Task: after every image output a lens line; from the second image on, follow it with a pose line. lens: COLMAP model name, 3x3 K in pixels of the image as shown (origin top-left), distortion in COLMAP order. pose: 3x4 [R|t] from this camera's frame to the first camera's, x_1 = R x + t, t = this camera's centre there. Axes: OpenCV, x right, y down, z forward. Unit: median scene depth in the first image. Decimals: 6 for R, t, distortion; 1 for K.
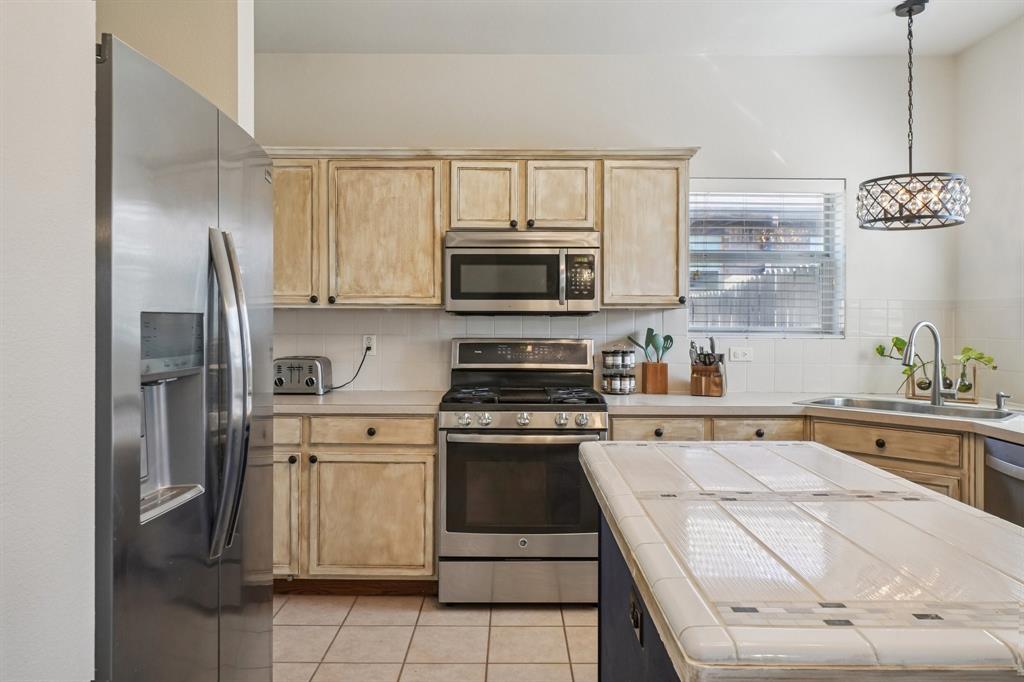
lens RADIAL K [[682.3, 0, 519.3], [0, 682.3, 317.3], [0, 0, 1]] dist [0.001572, -0.001143]
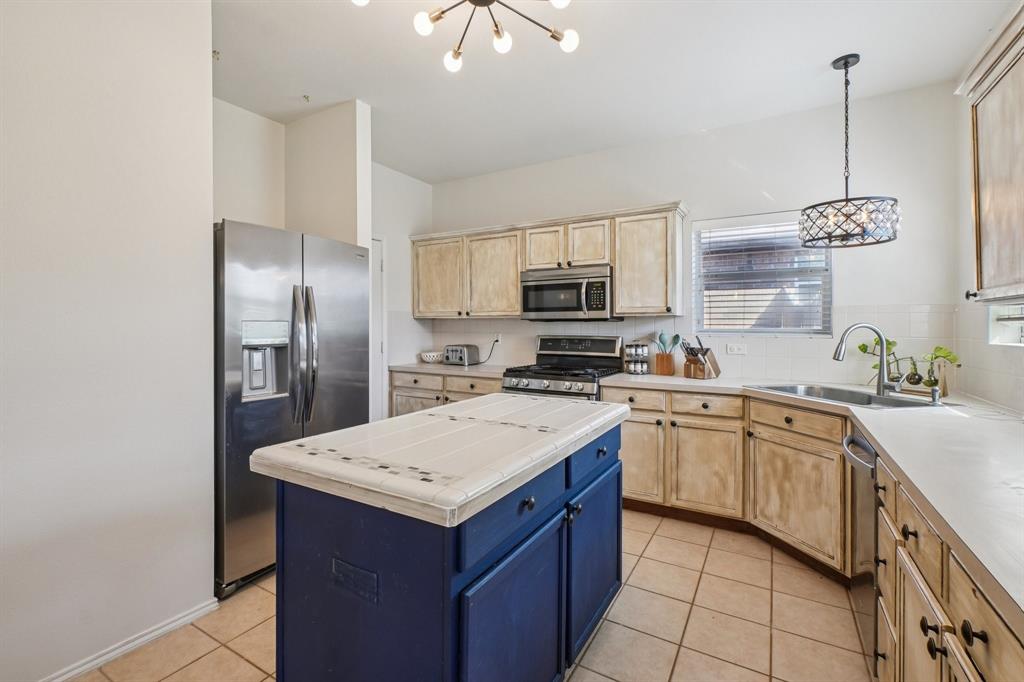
lens RADIAL K [[456.1, 0, 504.8], [0, 456.1, 327.3], [0, 0, 1]] dist [0.016336, -0.018402]
pose [[0.857620, -0.002044, -0.514279, 0.435901], [0.005804, 0.999967, 0.005704, 0.004344], [0.514250, -0.007877, 0.857604, 0.005044]]
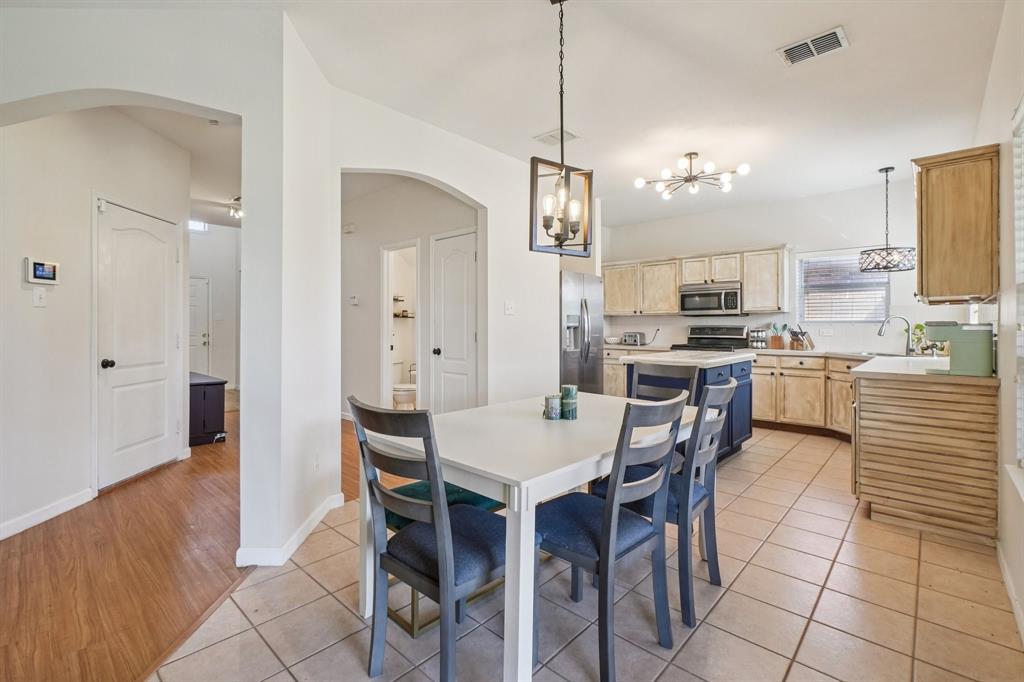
lens RADIAL K [[453.6, 0, 505.1], [0, 453.6, 328.1], [0, 0, 1]] dist [-0.002544, -0.000983]
pose [[0.728718, -0.002086, -0.684810, 0.621933], [0.006207, 0.999974, 0.003559, 0.031251], [0.684785, -0.006844, 0.728713, -0.797836]]
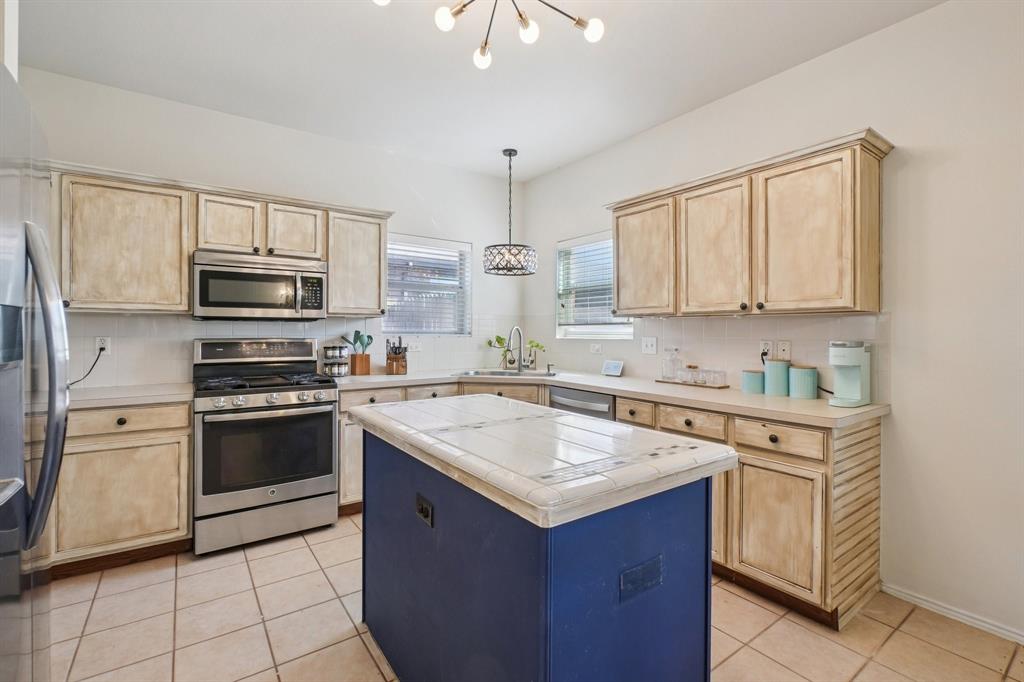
lens RADIAL K [[453.6, 0, 505.1], [0, 453.6, 328.1], [0, 0, 1]] dist [-0.002544, -0.000983]
pose [[0.821888, 0.002438, 0.569644, -0.110467], [-0.003745, 0.999992, 0.001123, 0.008913], [-0.569637, -0.003057, 0.821891, 0.020842]]
